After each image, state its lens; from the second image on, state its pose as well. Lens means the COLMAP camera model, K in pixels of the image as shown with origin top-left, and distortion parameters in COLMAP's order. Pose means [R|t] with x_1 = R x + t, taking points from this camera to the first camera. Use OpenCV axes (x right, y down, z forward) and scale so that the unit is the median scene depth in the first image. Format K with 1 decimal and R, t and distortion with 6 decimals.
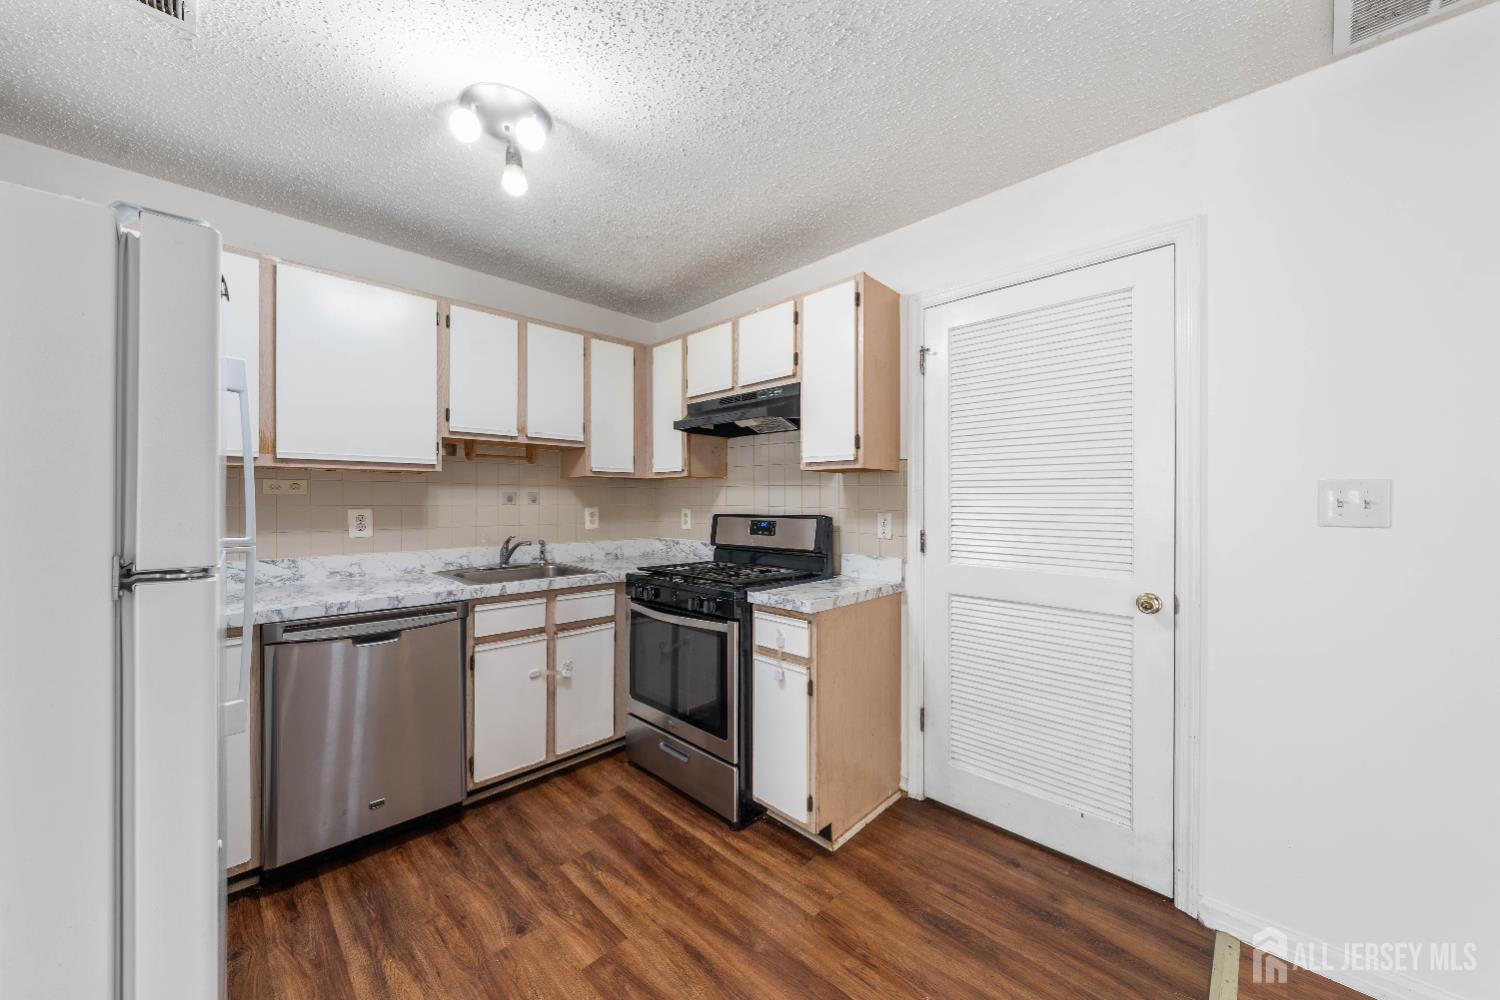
lens RADIAL K [[529.9, 0, 743.2], [0, 529.9, 499.4], [0, 0, 1]] dist [-0.004158, -0.000083]
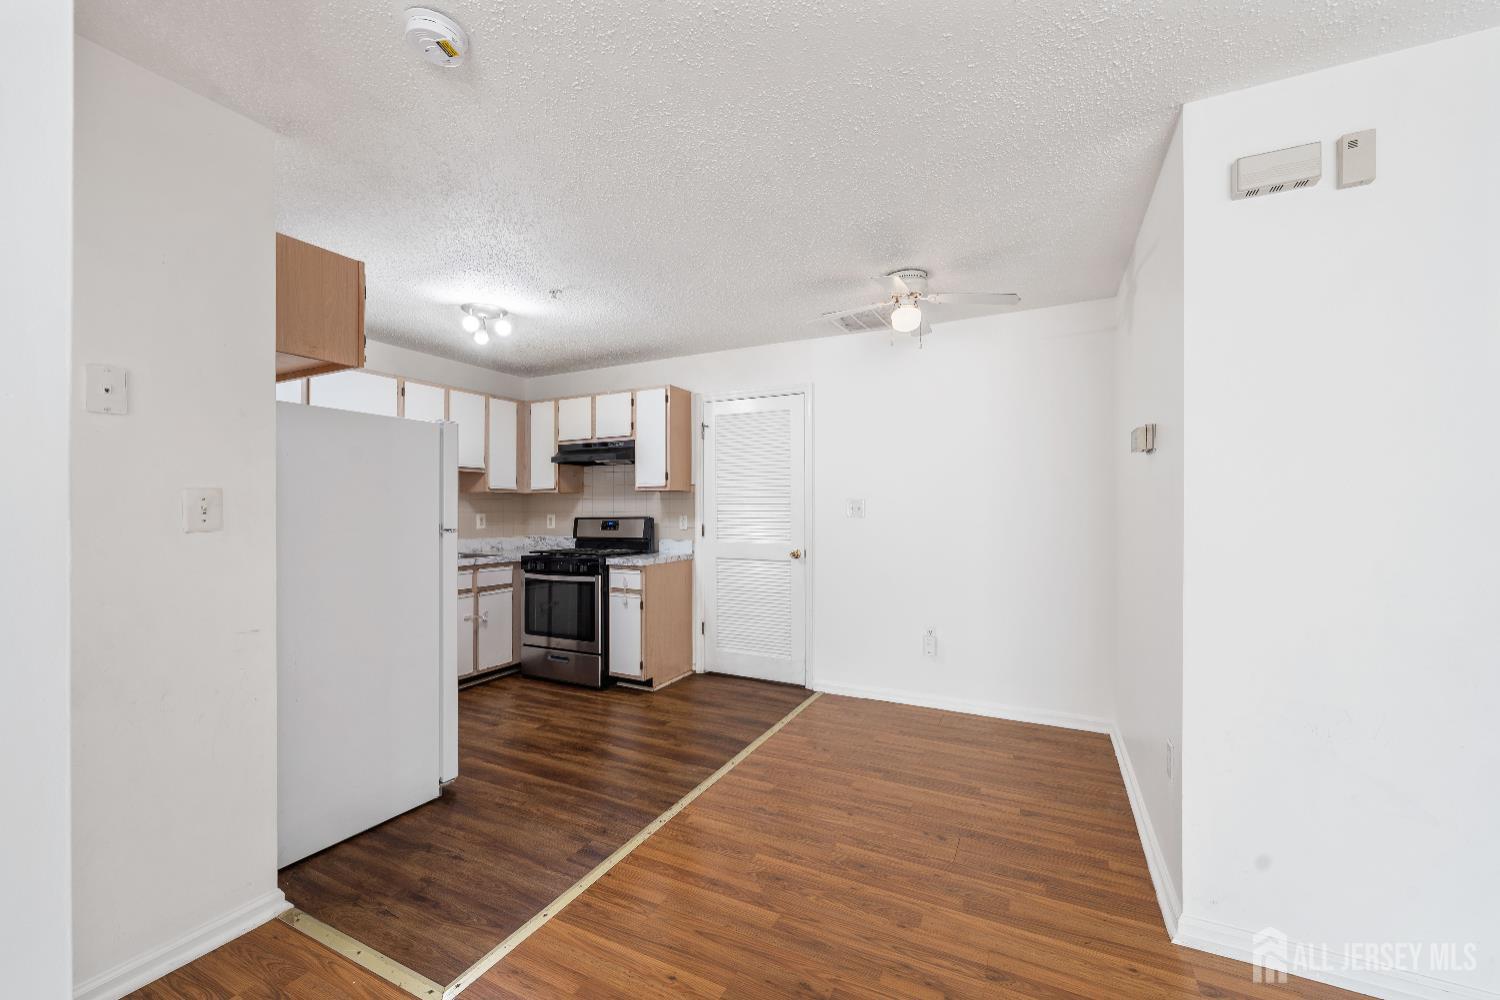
lens RADIAL K [[595.7, 0, 747.2], [0, 595.7, 504.2], [0, 0, 1]] dist [-0.000370, -0.000007]
pose [[0.951924, -0.000343, 0.306335, -0.140572], [0.002083, 0.999984, -0.005353, 0.000515], [-0.306328, 0.005734, 0.951909, -0.973878]]
